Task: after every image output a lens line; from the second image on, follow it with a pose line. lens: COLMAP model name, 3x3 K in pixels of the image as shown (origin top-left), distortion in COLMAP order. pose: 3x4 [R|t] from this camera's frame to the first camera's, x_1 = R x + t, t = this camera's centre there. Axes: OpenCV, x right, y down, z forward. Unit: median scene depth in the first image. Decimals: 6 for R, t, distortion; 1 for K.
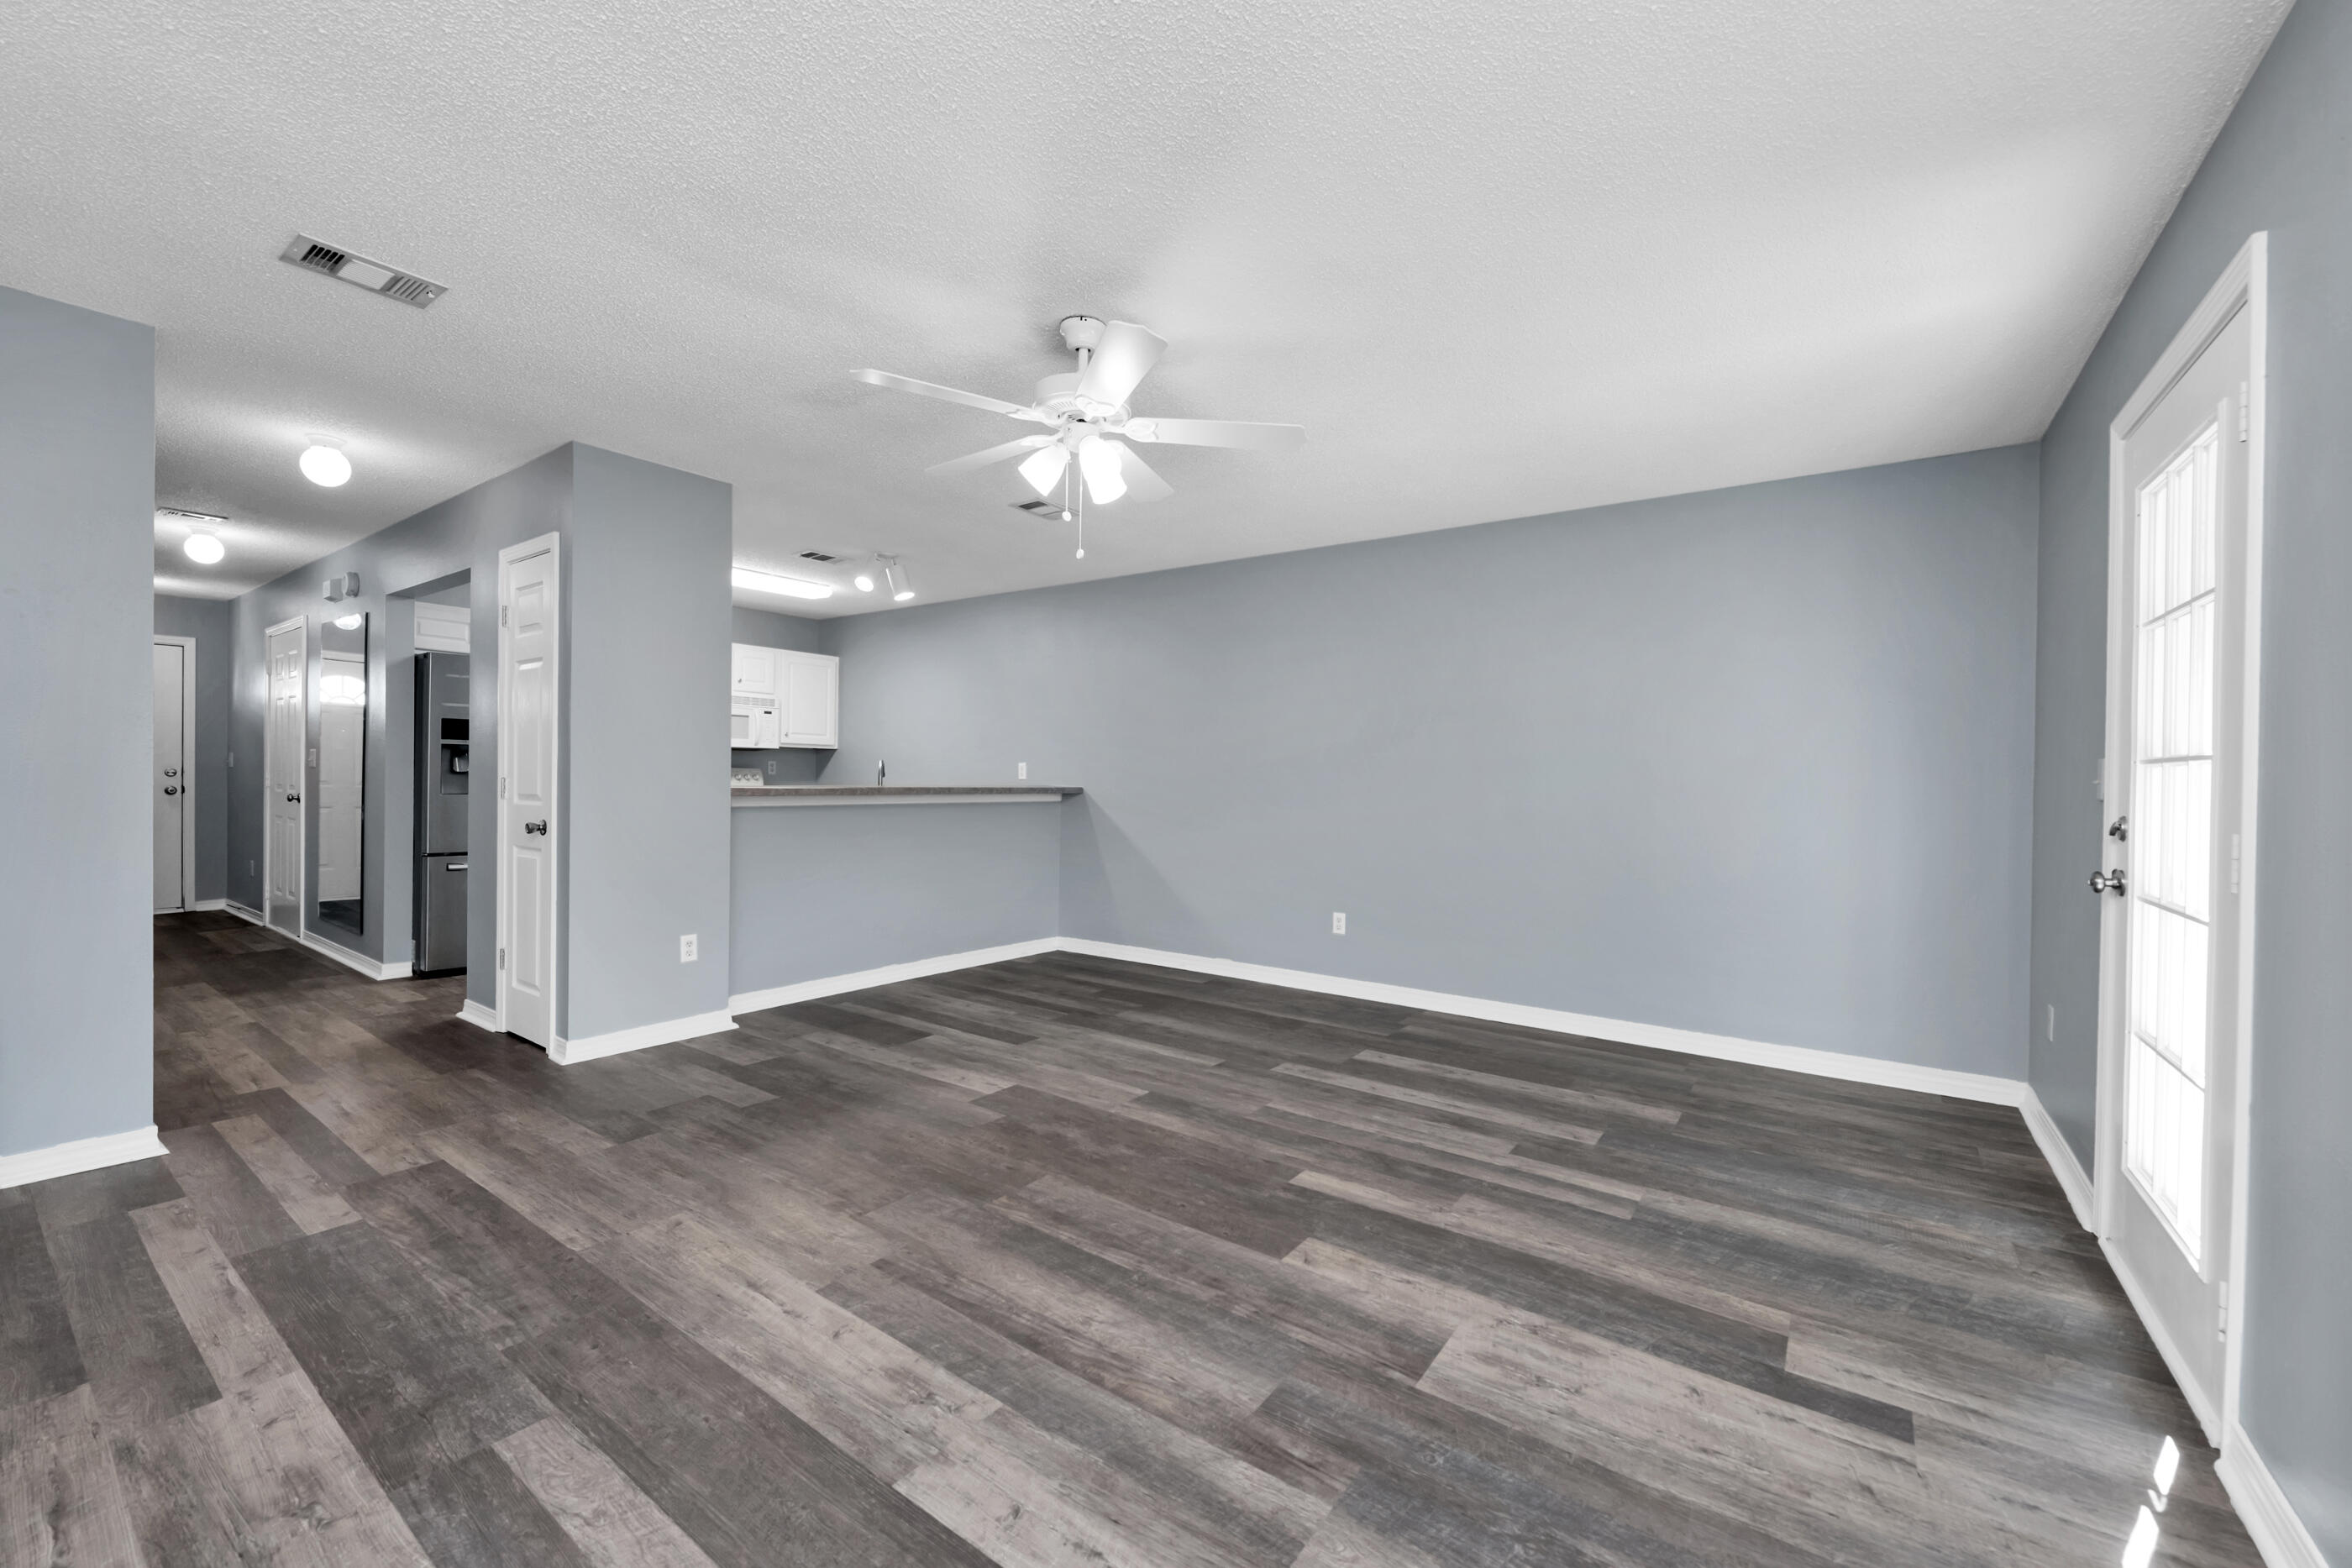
lens RADIAL K [[930.6, 0, 1226.3], [0, 930.6, 779.3], [0, 0, 1]] dist [0.000604, -0.001154]
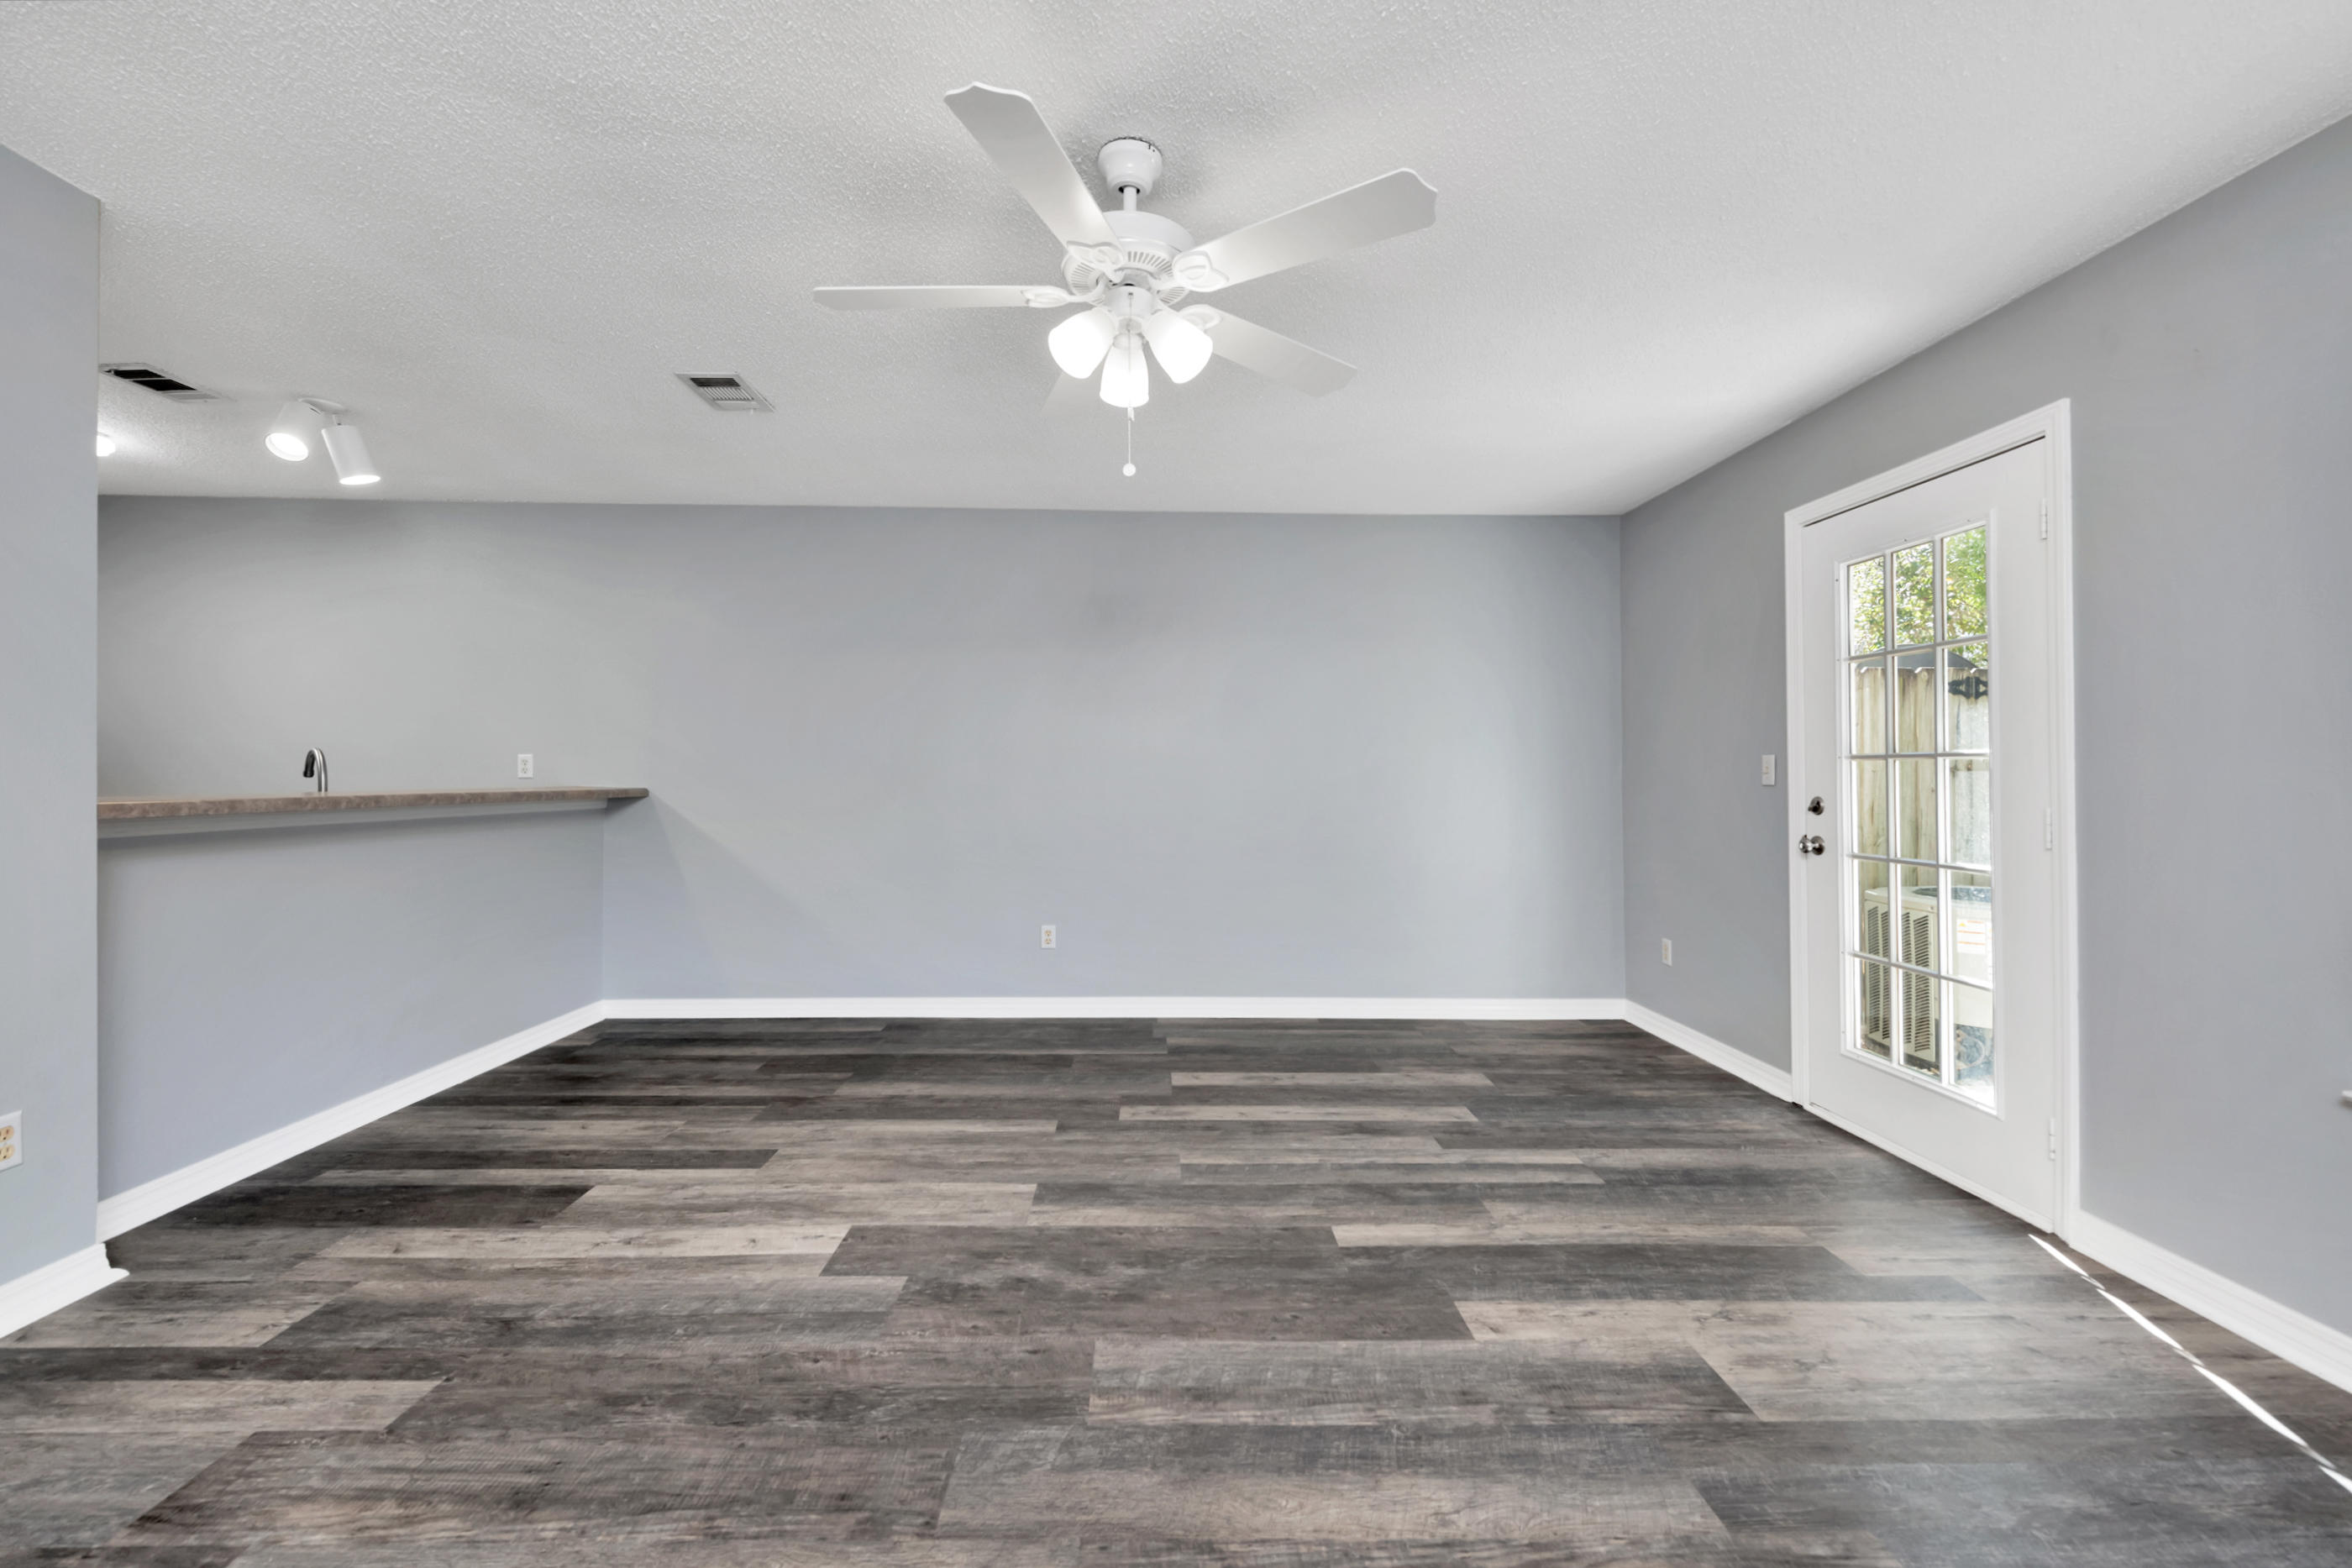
lens RADIAL K [[930.6, 0, 1173.1], [0, 930.6, 769.9], [0, 0, 1]] dist [0.000604, -0.001154]
pose [[0.808052, -0.007351, 0.589066, -0.470514], [0.006798, 0.999972, 0.003152, -0.008739], [-0.589072, 0.001457, 0.808079, 0.332414]]
